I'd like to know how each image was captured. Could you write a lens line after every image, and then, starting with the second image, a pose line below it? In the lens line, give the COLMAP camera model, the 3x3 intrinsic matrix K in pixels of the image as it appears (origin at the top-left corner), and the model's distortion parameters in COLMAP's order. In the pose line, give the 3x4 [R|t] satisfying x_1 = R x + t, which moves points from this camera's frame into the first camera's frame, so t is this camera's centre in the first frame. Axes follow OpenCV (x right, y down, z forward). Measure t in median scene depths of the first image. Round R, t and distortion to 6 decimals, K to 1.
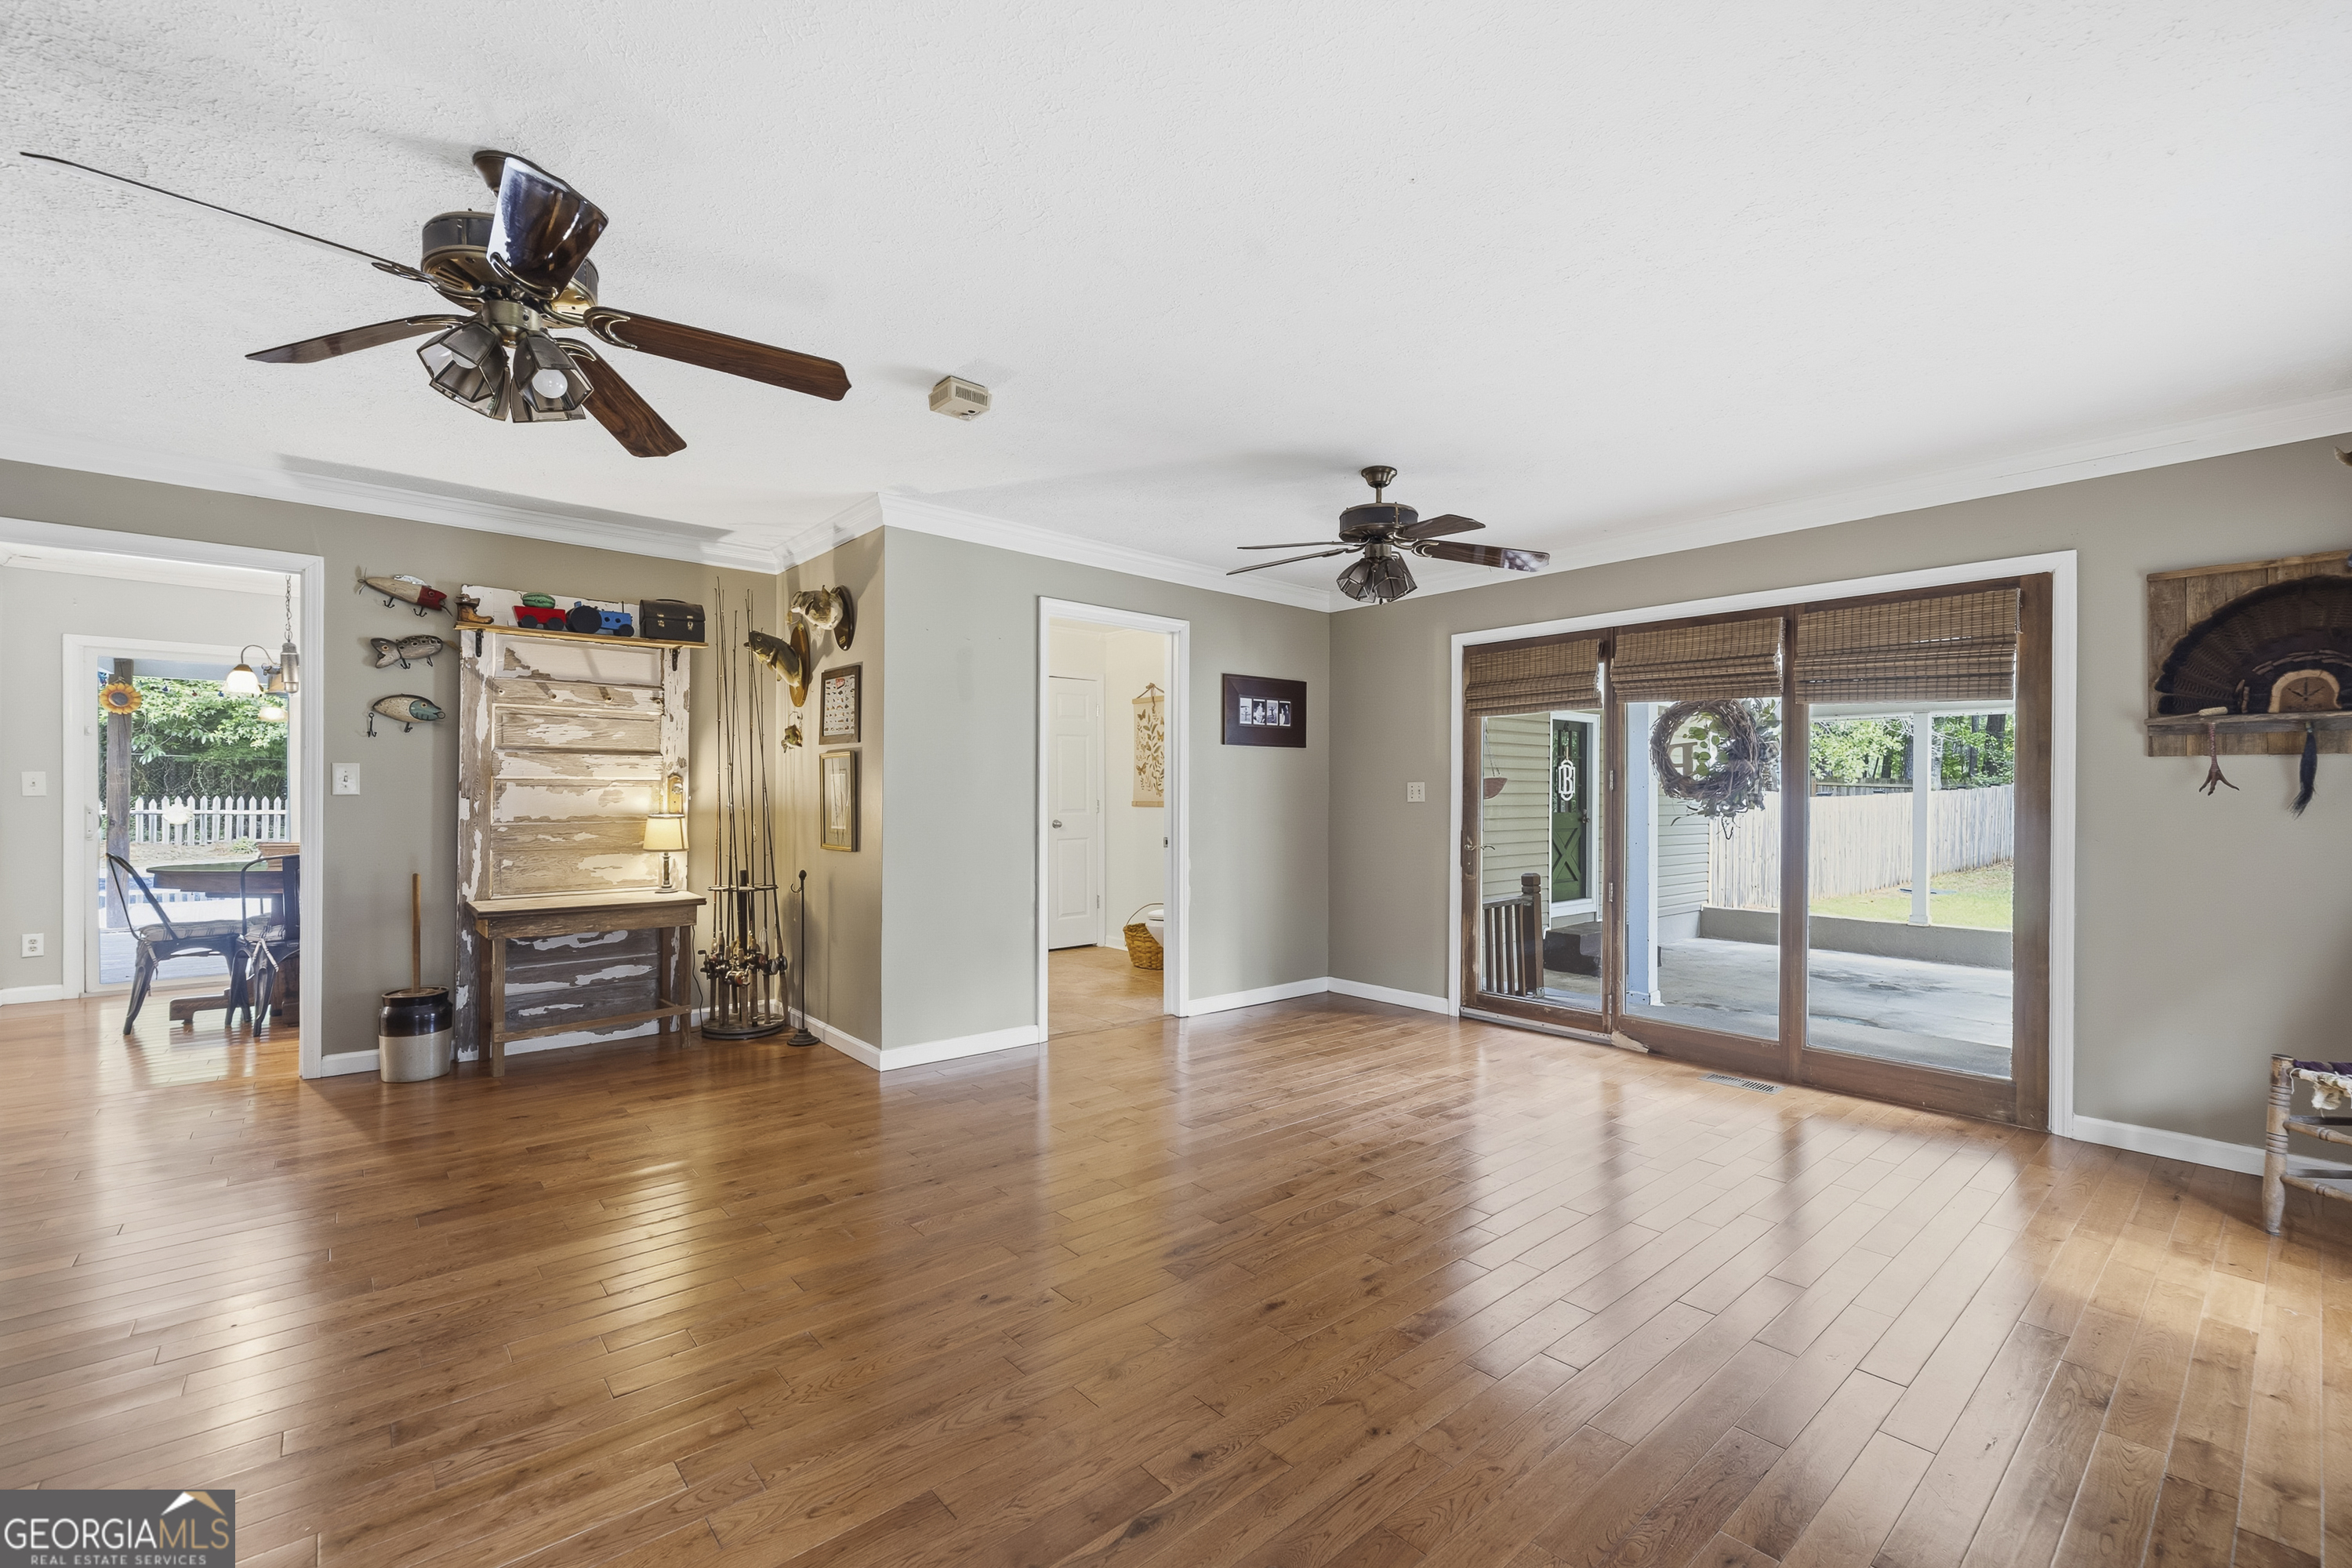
lens RADIAL K [[975.4, 0, 1172.4], [0, 975.4, 781.8], [0, 0, 1]] dist [0.001609, 0.000279]
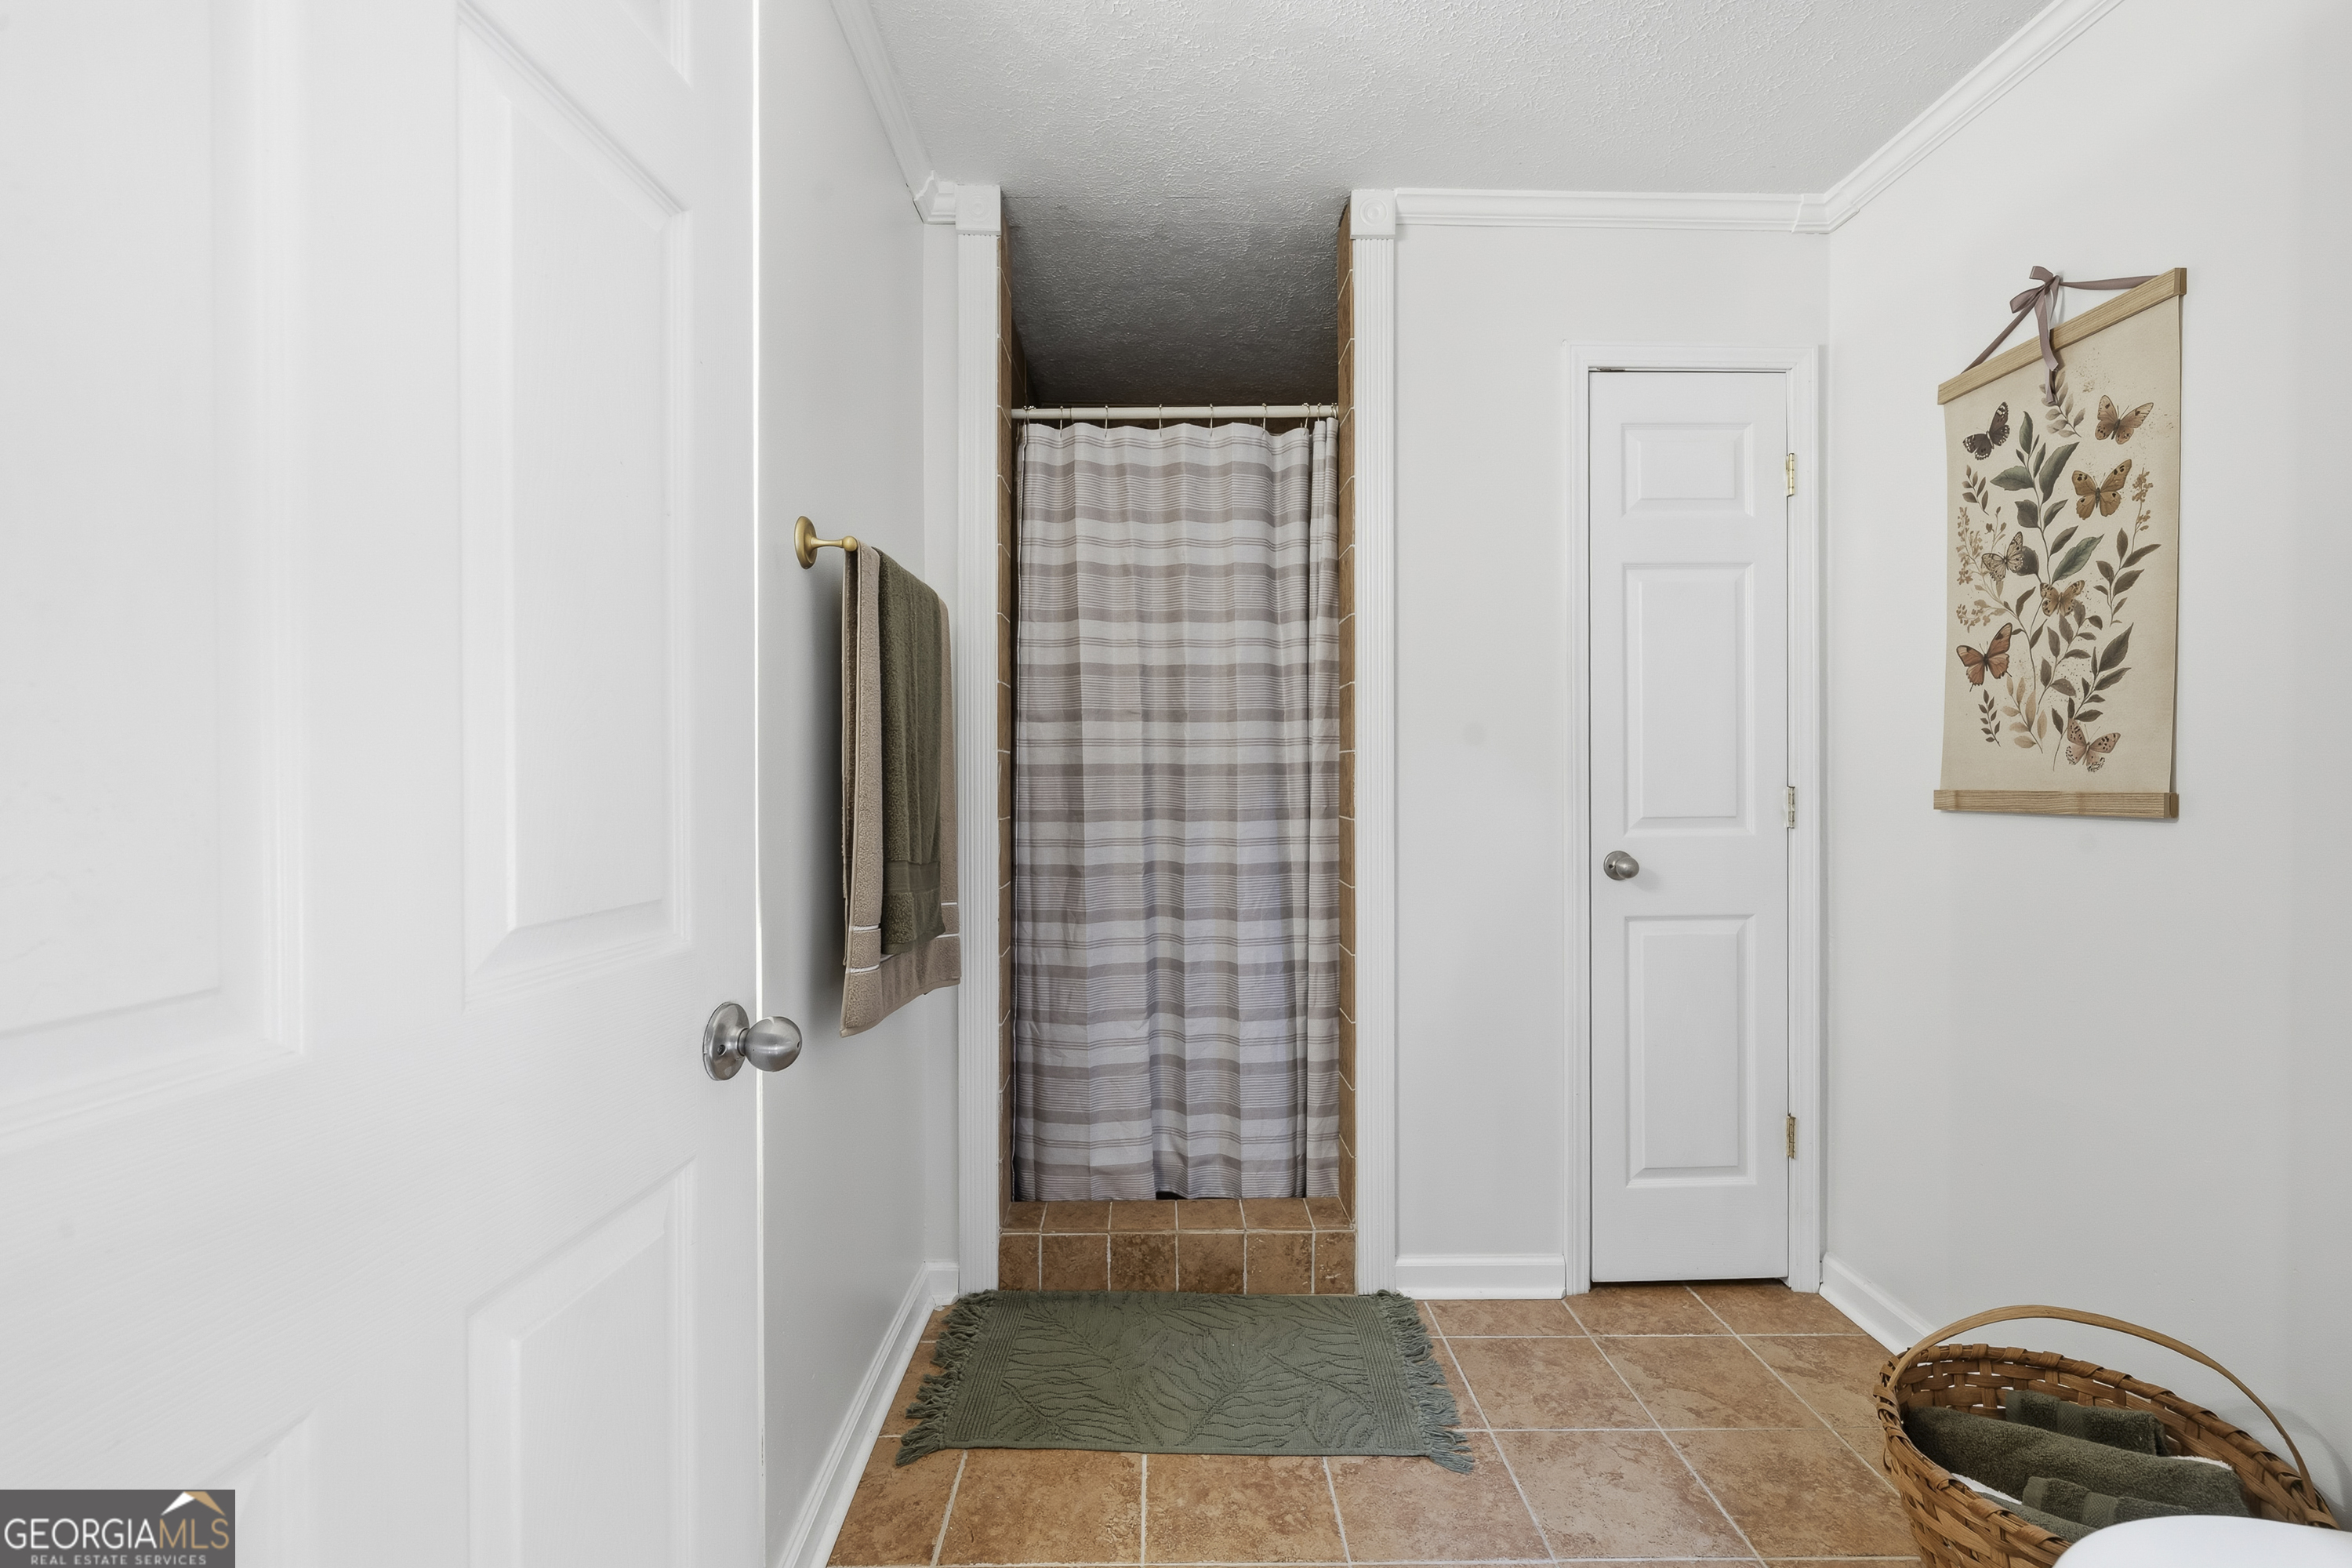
lens RADIAL K [[1035.9, 0, 1172.1], [0, 1035.9, 782.2], [0, 0, 1]] dist [0.002872, 0.000168]
pose [[0.770206, 0.002939, -0.637789, -0.022917], [0.007187, 0.999886, 0.013287, 0.012919], [0.637755, -0.014818, 0.770096, 0.674119]]
